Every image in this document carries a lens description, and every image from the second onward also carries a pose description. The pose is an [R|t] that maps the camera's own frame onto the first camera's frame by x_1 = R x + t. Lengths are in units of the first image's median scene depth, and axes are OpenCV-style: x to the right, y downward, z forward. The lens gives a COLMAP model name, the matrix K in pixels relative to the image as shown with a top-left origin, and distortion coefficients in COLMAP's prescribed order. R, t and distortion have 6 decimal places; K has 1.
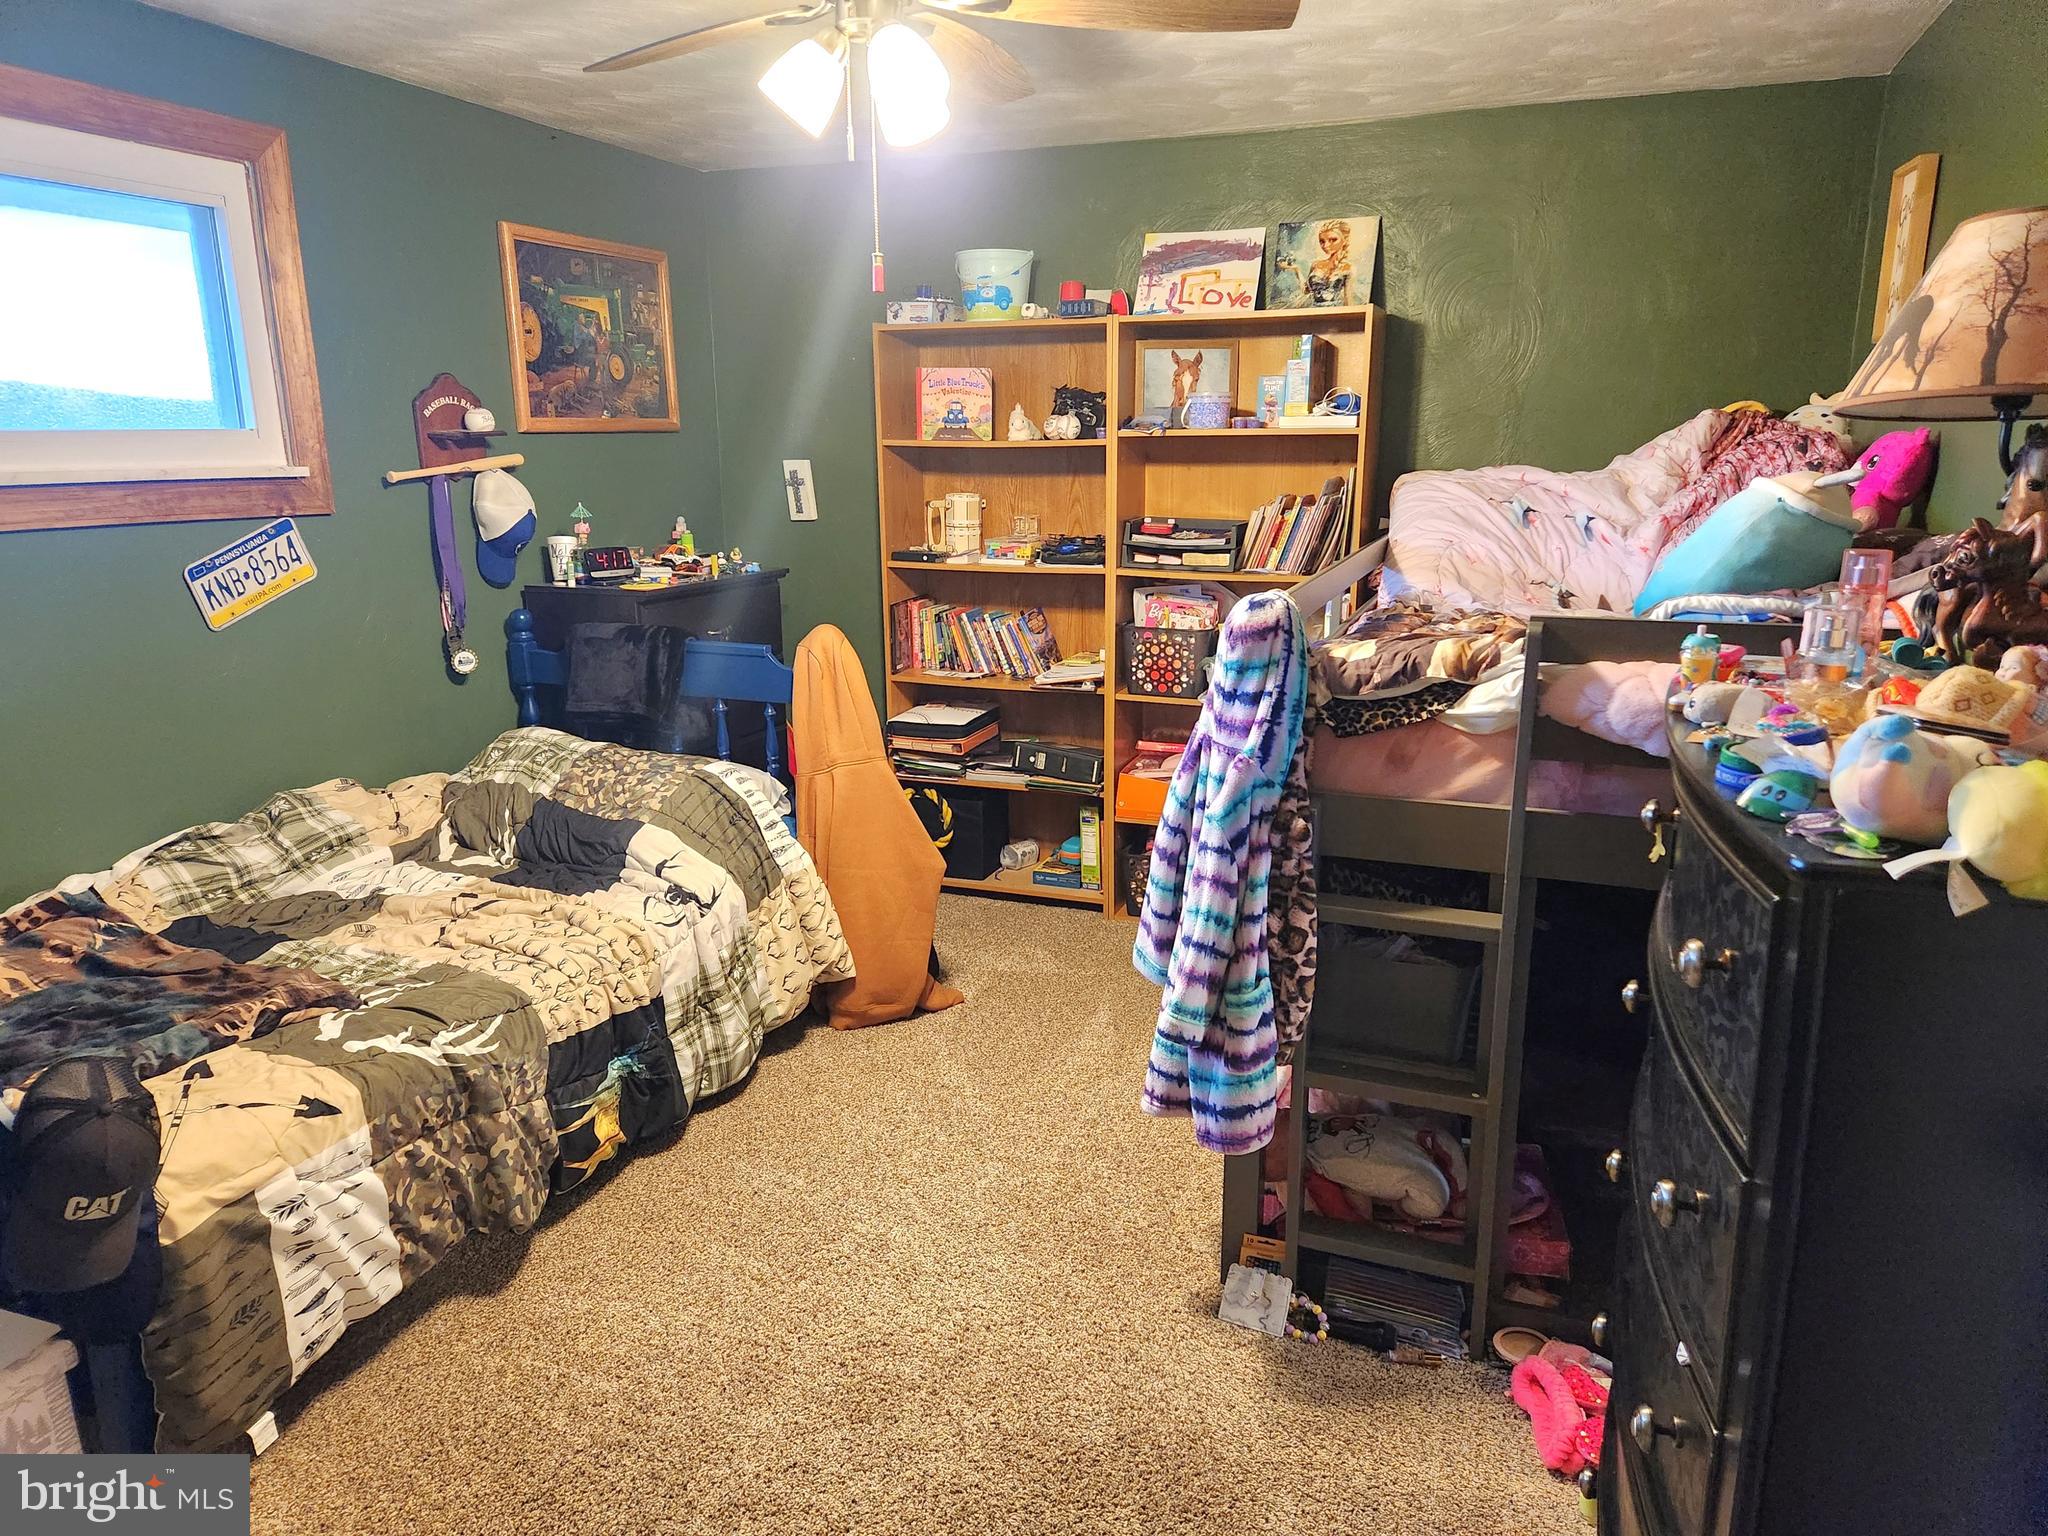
lens RADIAL K [[1375.1, 0, 1023.9], [0, 1375.1, 769.1], [0, 0, 1]] dist [0.081115, -0.064190]
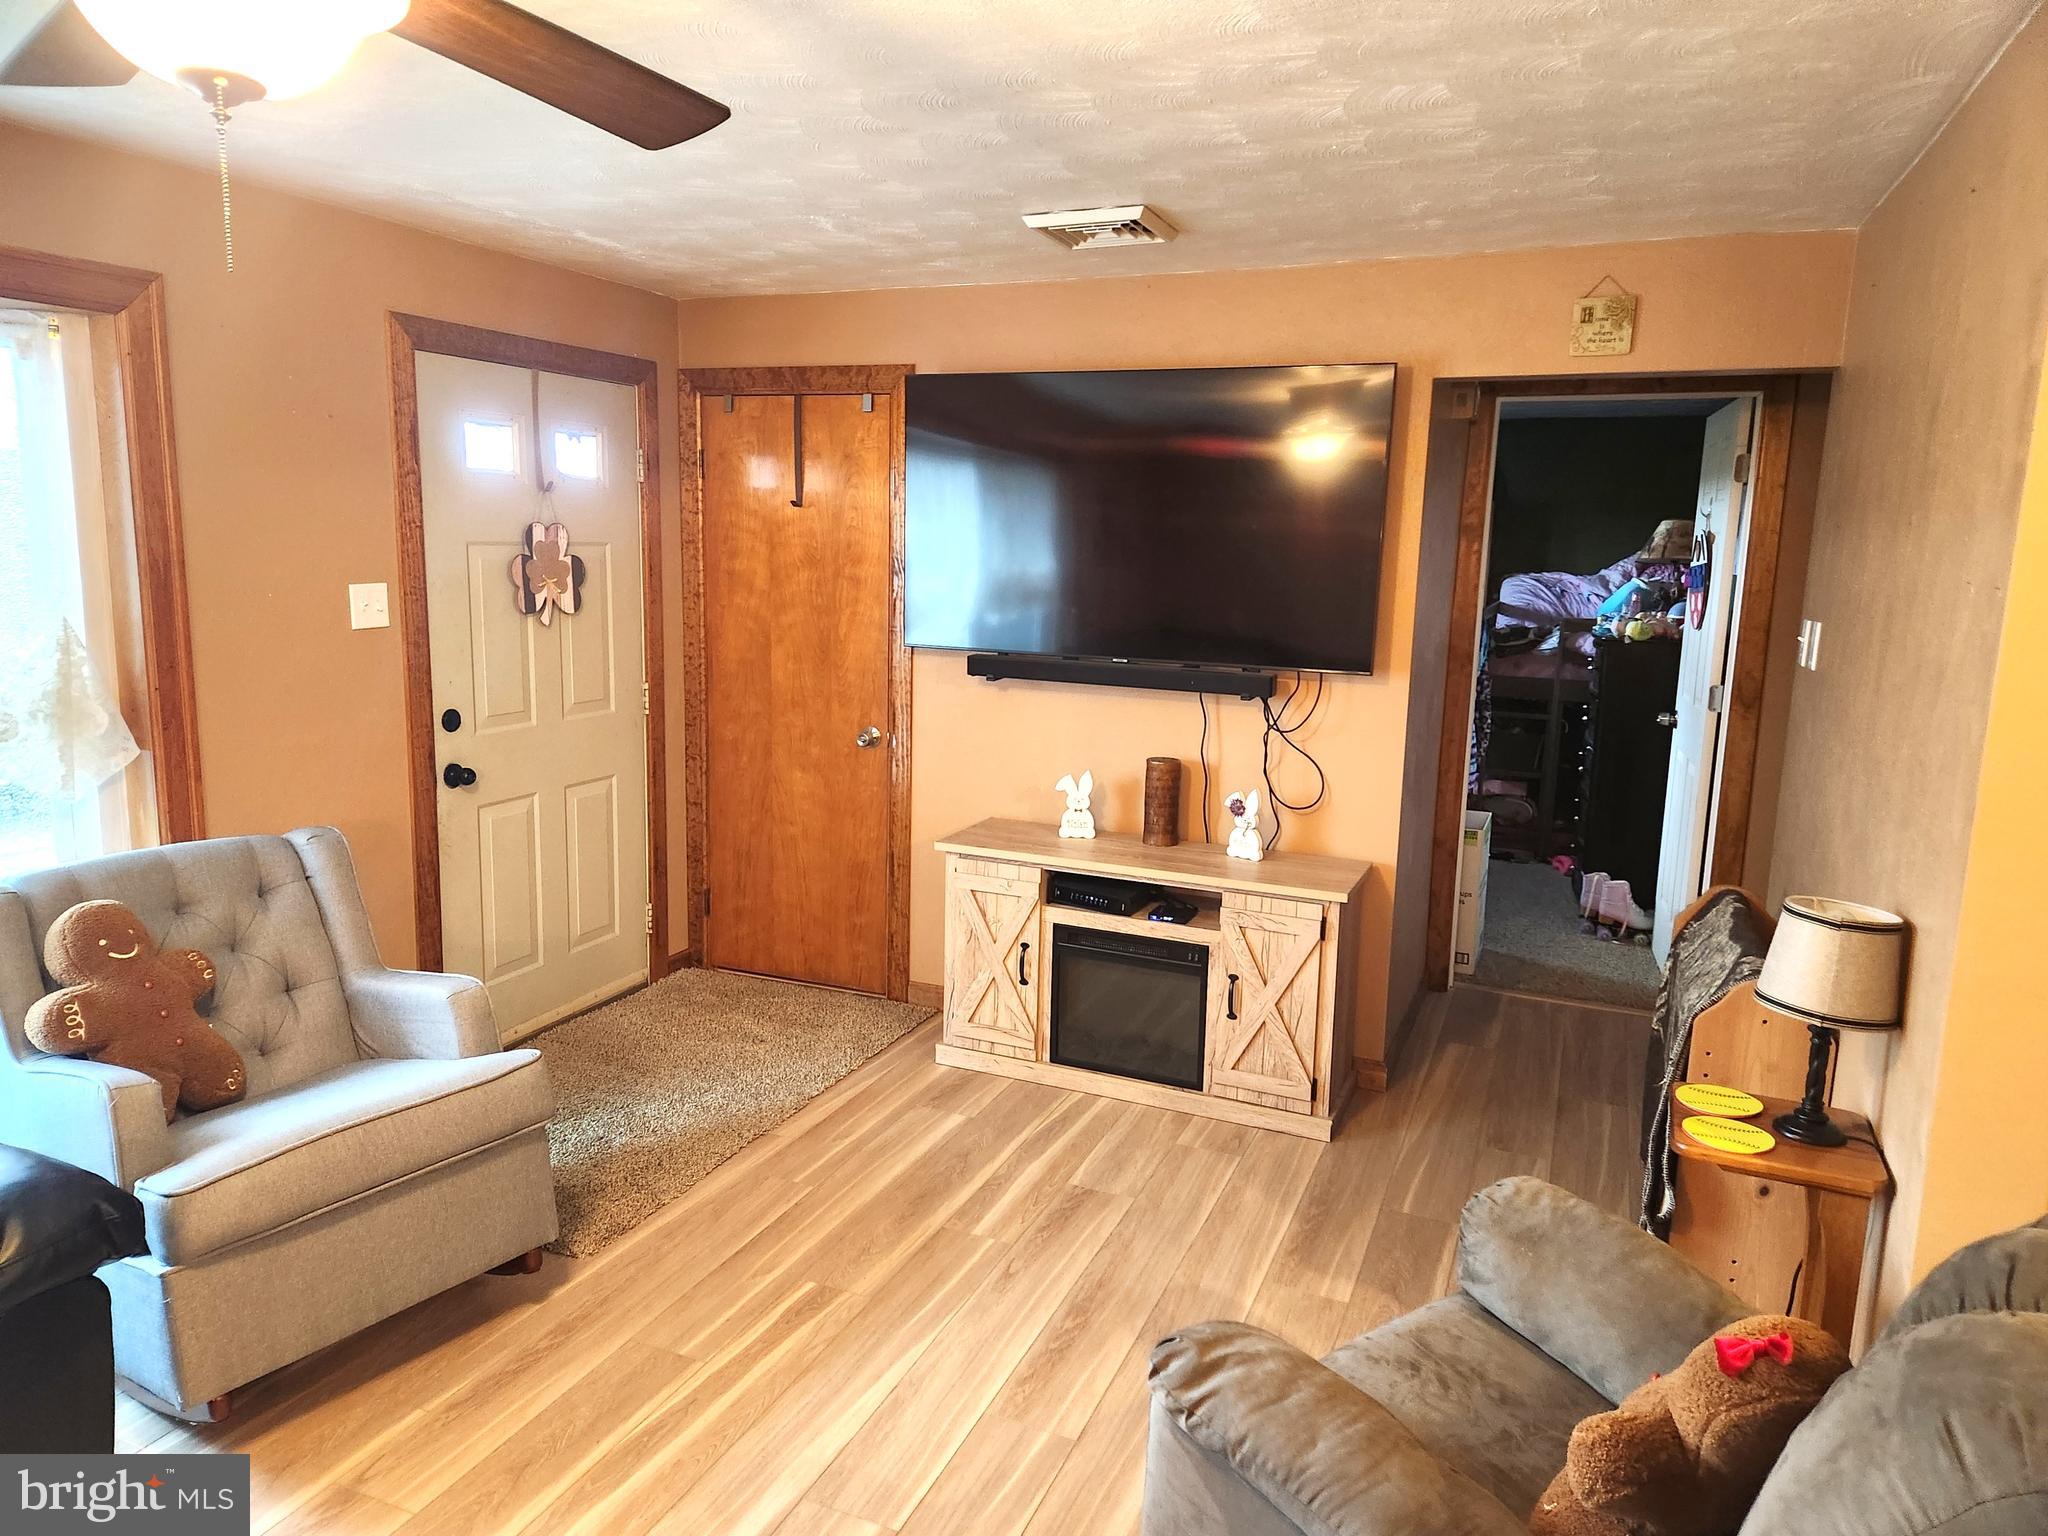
lens RADIAL K [[1375.1, 0, 1022.7], [0, 1375.1, 766.5], [0, 0, 1]] dist [0.081115, -0.064190]
pose [[0.999084, 0.033199, -0.026998, -0.737100], [-0.034986, 0.997027, -0.068648, 0.467614], [0.024639, 0.069529, 0.997276, -2.082316]]
